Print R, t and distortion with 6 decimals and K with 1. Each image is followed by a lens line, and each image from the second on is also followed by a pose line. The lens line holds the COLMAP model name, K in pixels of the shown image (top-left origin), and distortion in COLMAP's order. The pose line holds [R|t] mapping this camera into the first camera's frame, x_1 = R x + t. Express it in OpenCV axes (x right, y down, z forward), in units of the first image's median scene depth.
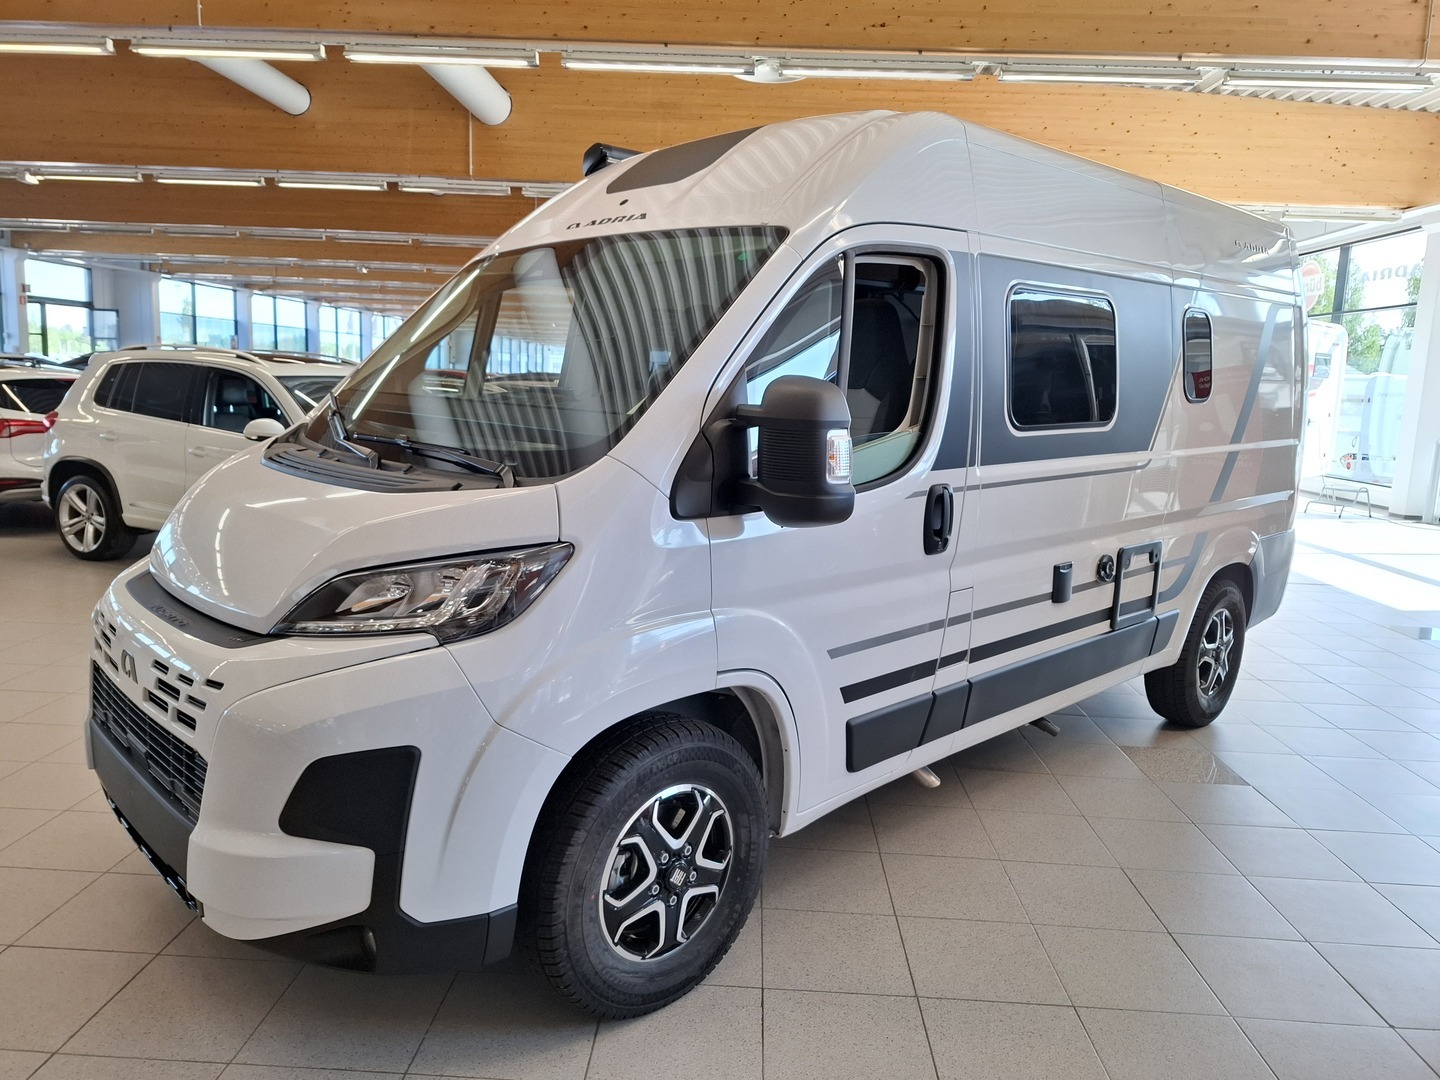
lens RADIAL K [[1006.6, 0, 720.0], [0, 1006.6, 540.0], [0, 0, 1]] dist [0.003459, 0.004281]
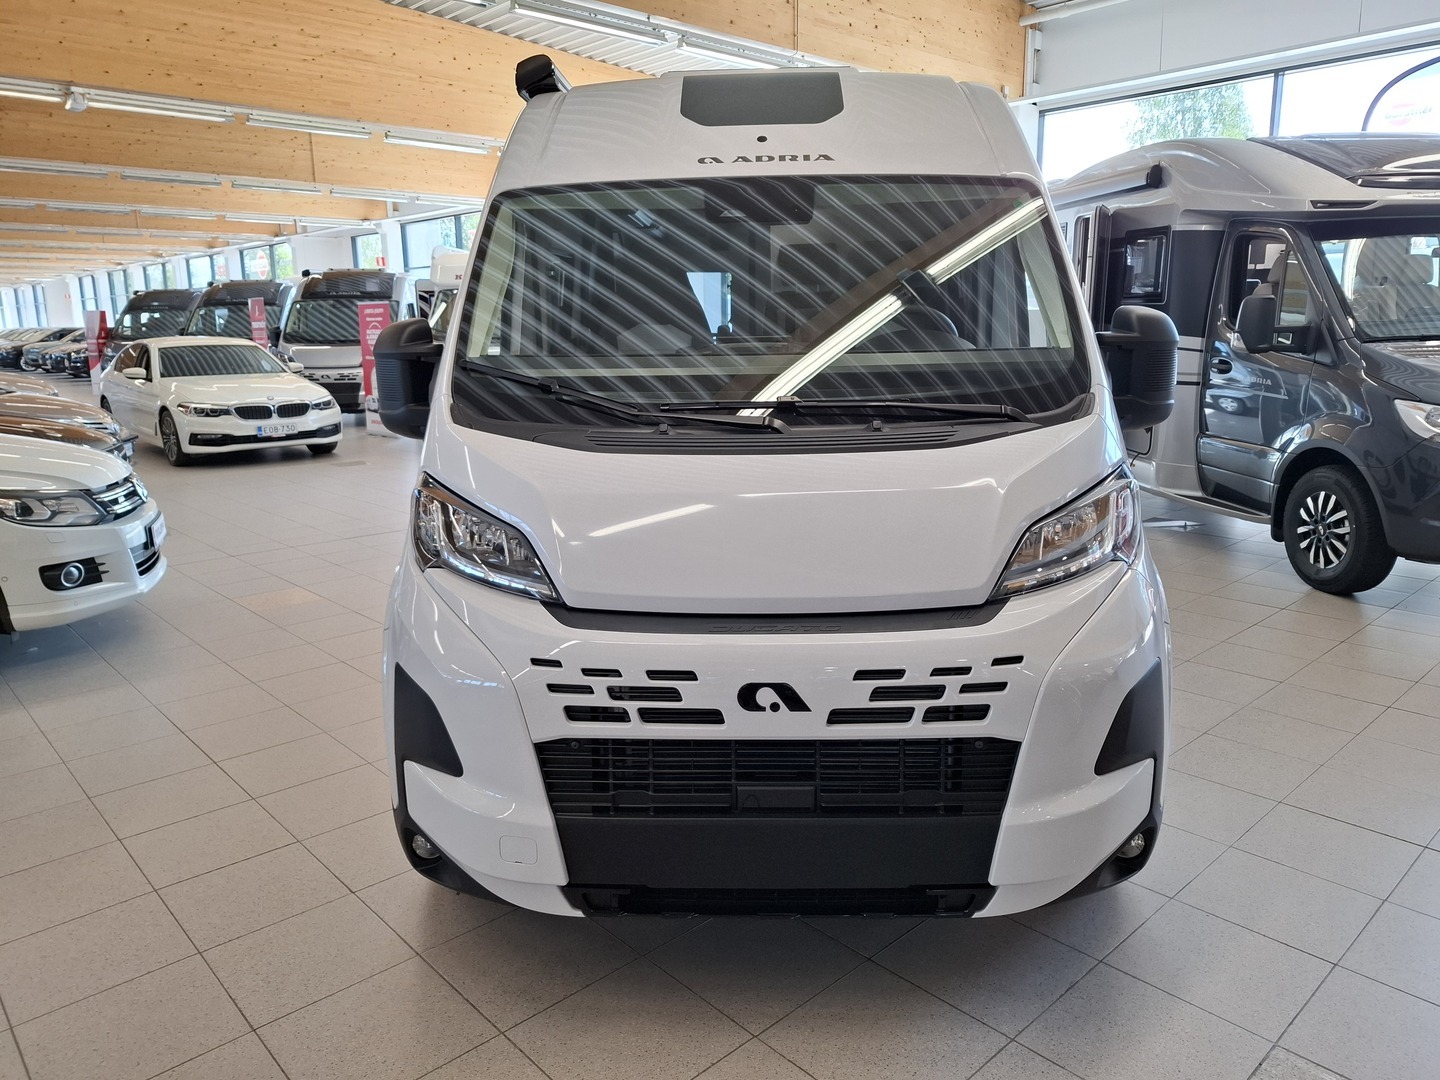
lens RADIAL K [[1006.6, 0, 720.0], [0, 1006.6, 540.0], [0, 0, 1]] dist [0.003459, 0.004281]
pose [[0.708481, -0.191014, 0.679388, -0.889254], [0.147240, 0.981497, 0.122408, -0.082369], [-0.690199, 0.013309, 0.723497, 0.344457]]
